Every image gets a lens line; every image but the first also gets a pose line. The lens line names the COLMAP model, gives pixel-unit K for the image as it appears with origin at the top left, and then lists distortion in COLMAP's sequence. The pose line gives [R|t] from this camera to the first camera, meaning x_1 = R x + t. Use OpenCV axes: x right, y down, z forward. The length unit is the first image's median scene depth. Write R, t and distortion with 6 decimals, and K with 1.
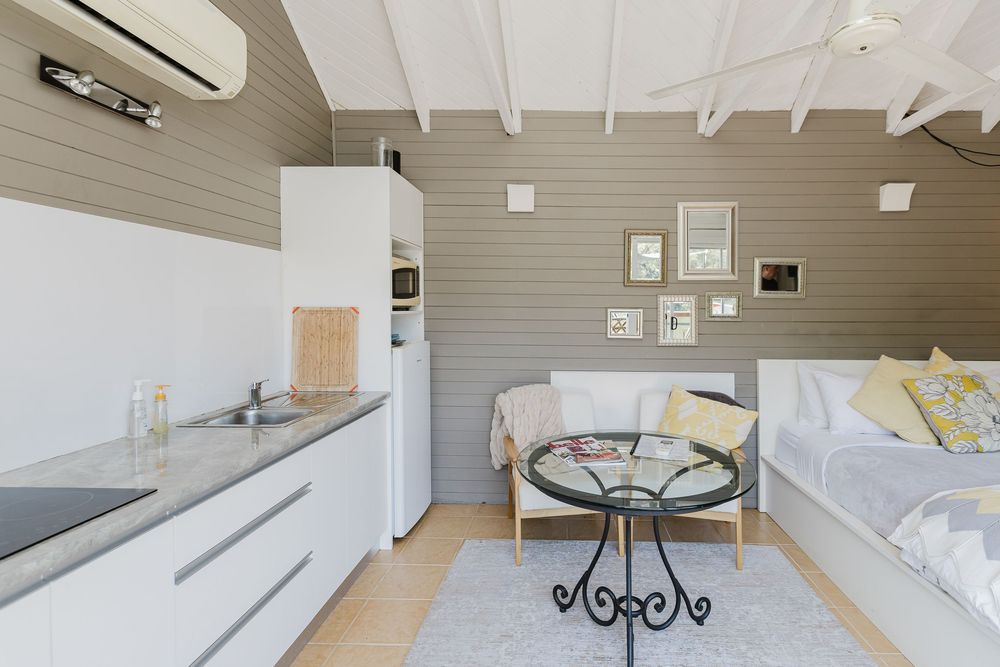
lens RADIAL K [[487.1, 0, 558.0], [0, 487.1, 316.9], [0, 0, 1]] dist [0.001183, 0.000573]
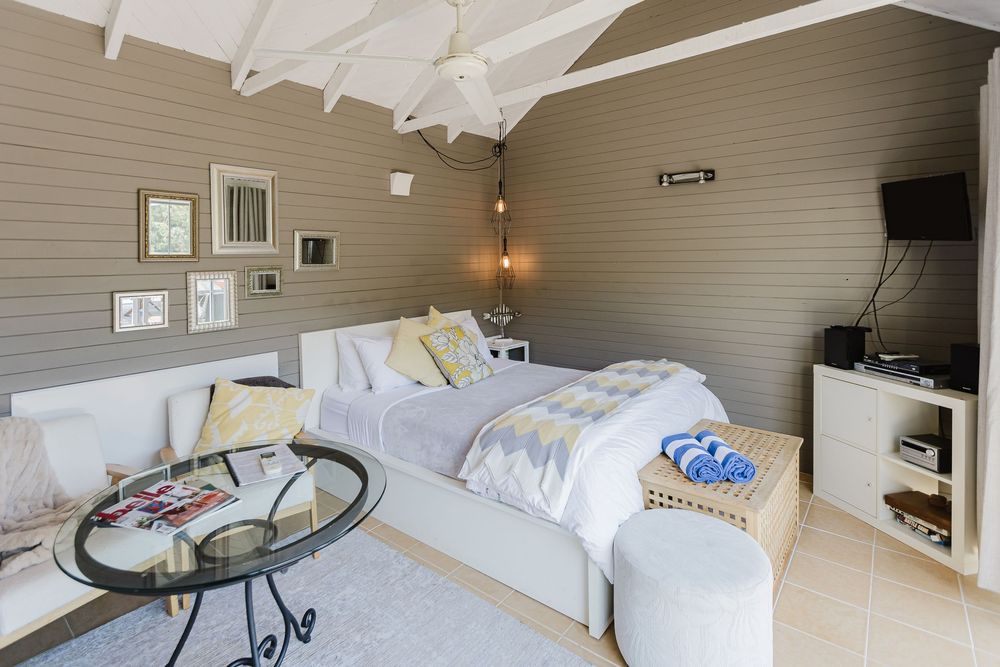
lens RADIAL K [[487.1, 0, 471.4], [0, 487.1, 265.9], [0, 0, 1]] dist [0.001183, 0.000573]
pose [[0.631863, -0.028162, 0.774568, -0.138841], [0.037850, 0.999269, 0.005455, -0.045237], [-0.774155, 0.025871, 0.632467, 0.114019]]
